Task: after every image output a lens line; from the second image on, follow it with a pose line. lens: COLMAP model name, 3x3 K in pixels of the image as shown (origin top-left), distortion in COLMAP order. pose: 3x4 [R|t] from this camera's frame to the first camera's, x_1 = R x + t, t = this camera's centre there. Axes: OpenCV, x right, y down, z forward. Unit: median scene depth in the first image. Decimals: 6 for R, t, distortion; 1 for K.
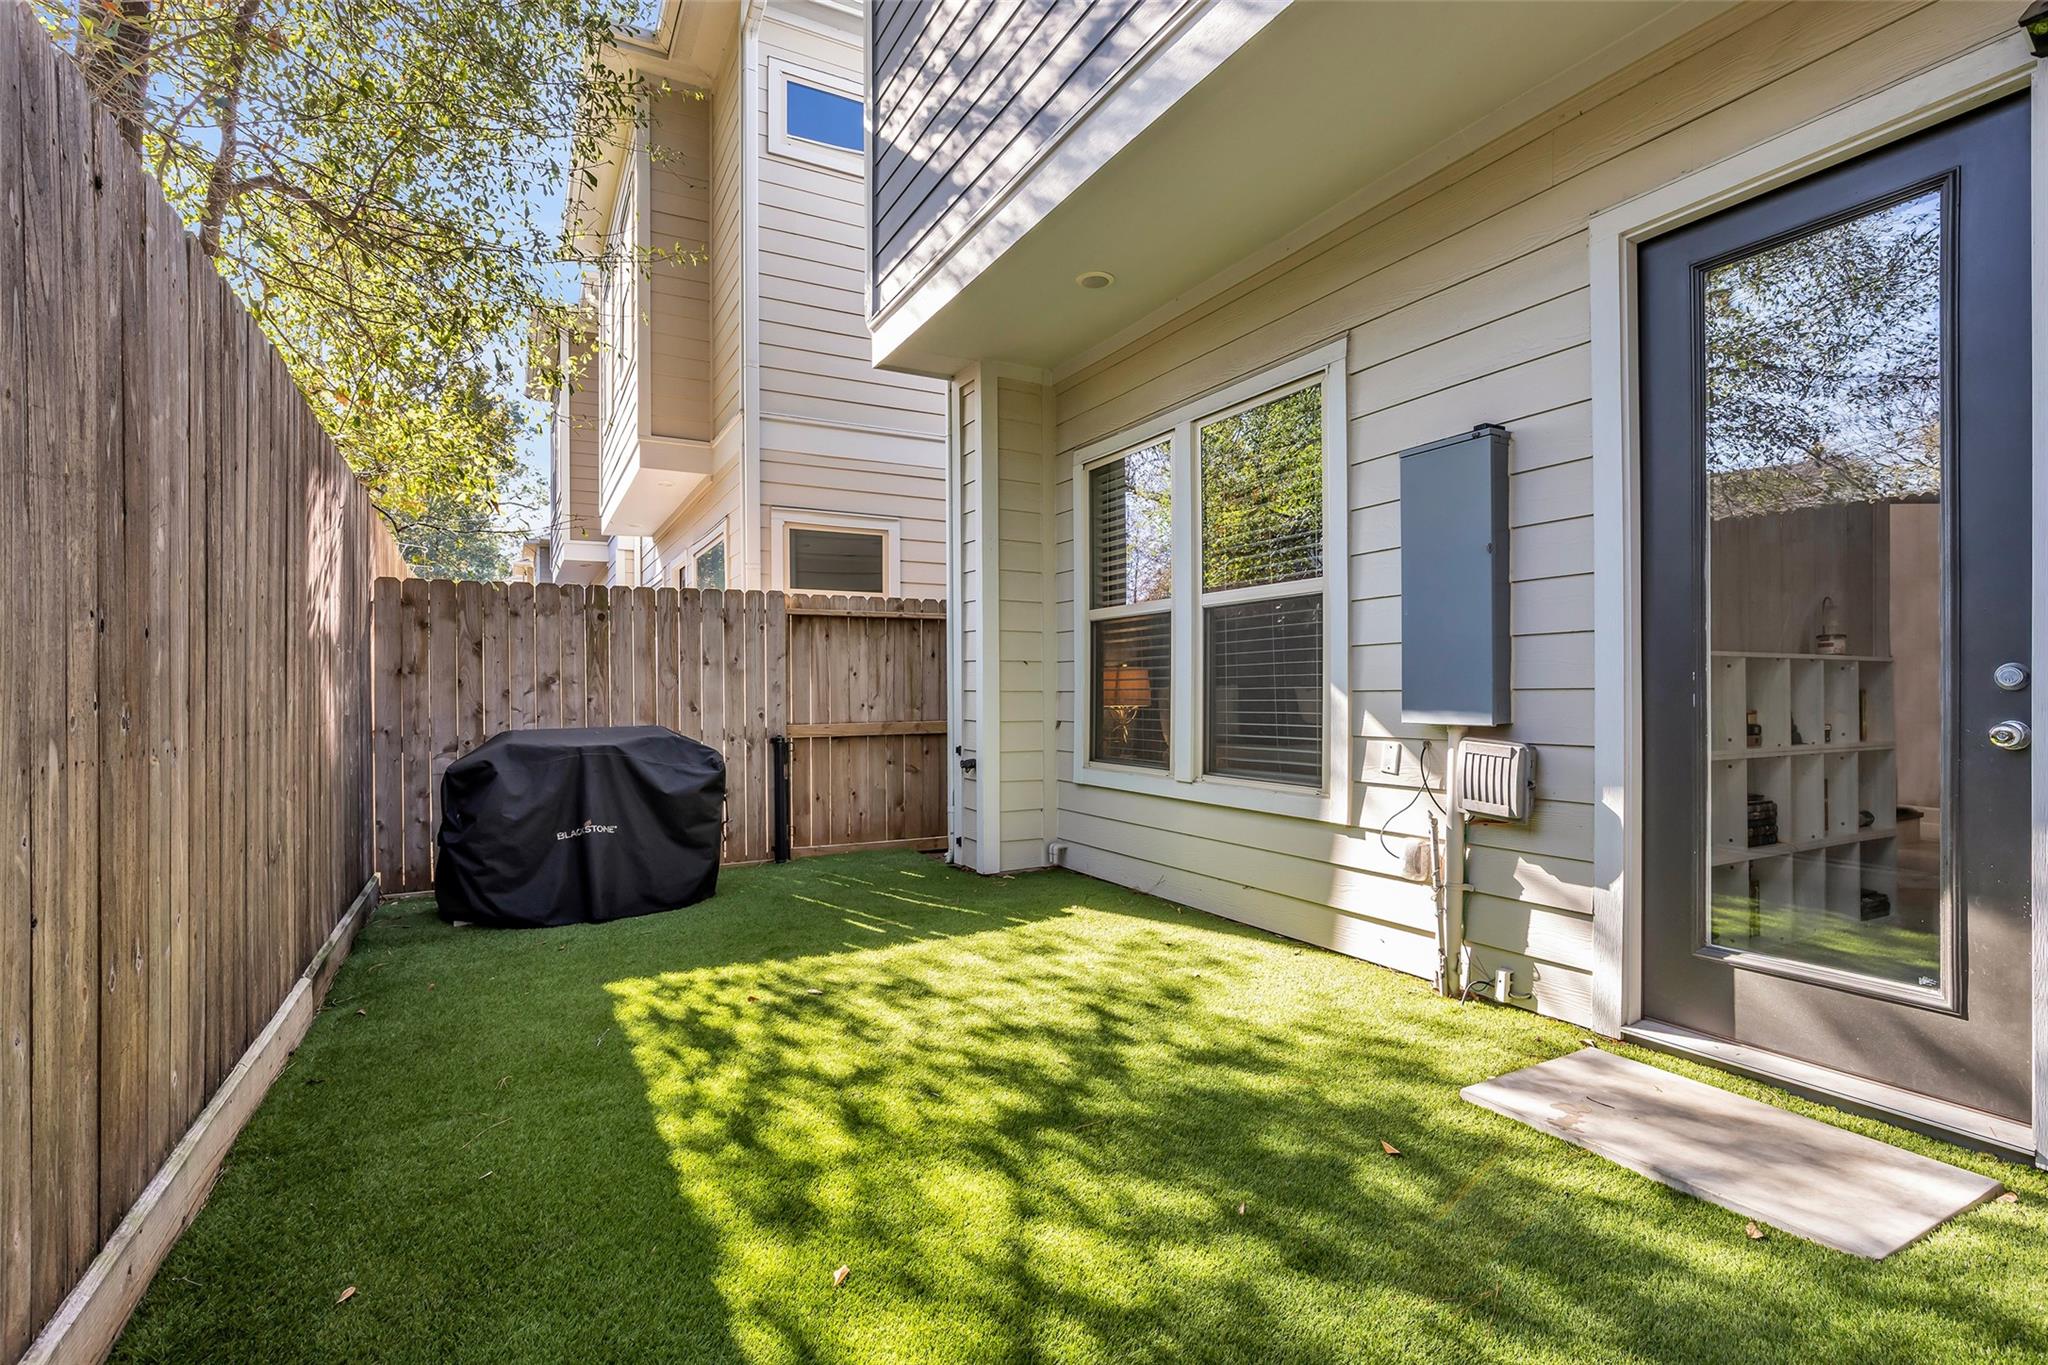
lens RADIAL K [[937.1, 0, 1029.5], [0, 937.1, 686.2], [0, 0, 1]] dist [-0.012114, -0.000411]
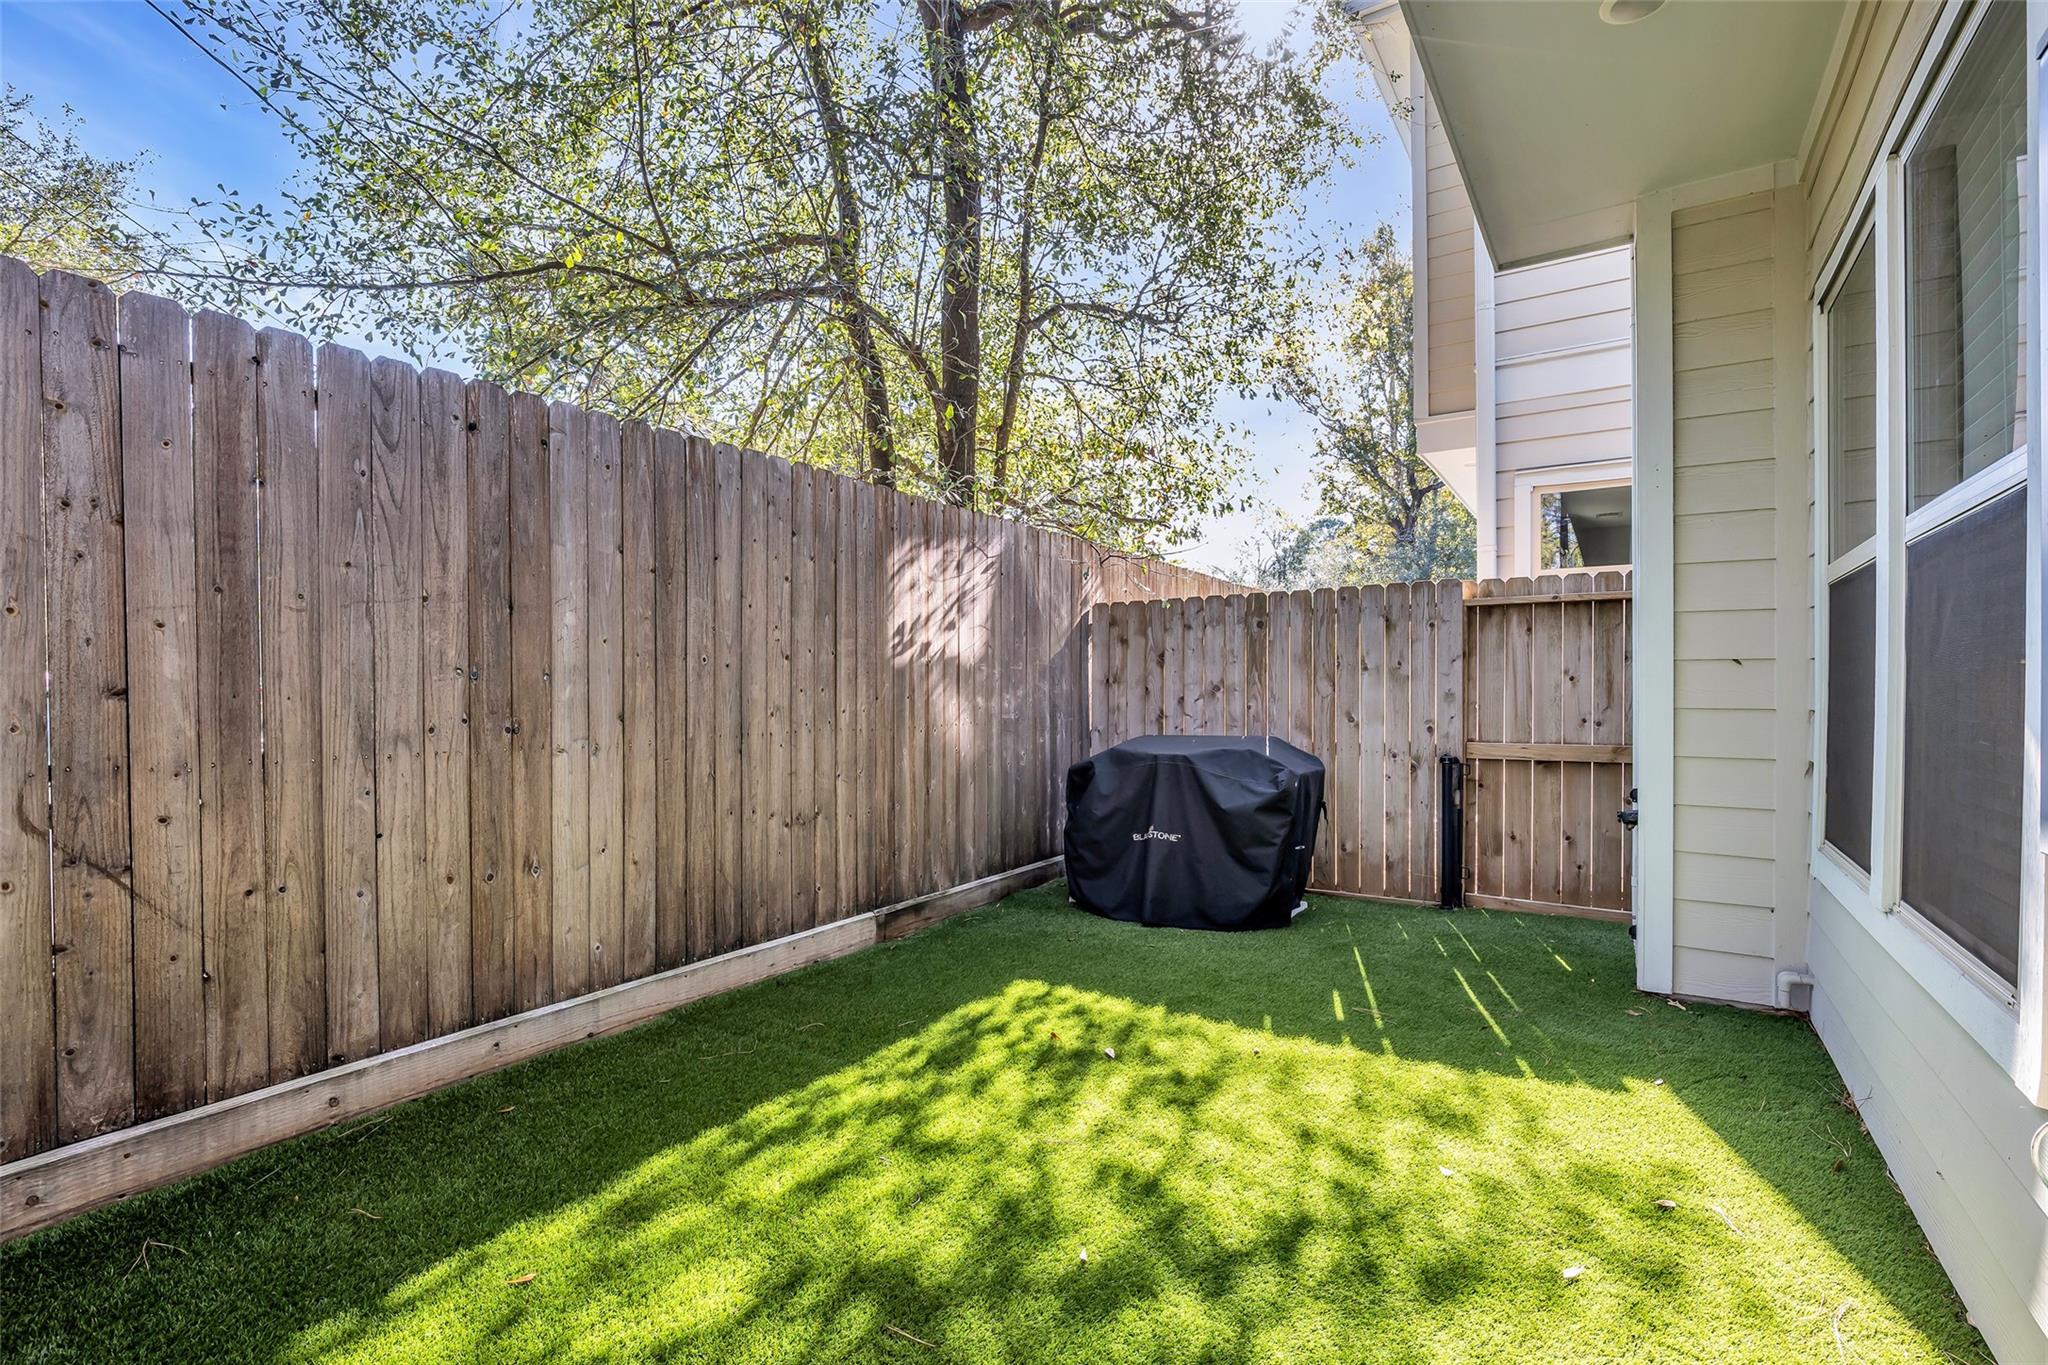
lens RADIAL K [[937.1, 0, 1028.6], [0, 937.1, 690.6], [0, 0, 1]] dist [-0.012114, -0.000411]
pose [[0.475948, 0.007301, -0.879443, 0.494328], [0.003427, 0.999943, 0.010156, -0.023672], [0.879467, -0.007847, 0.475896, 0.499350]]
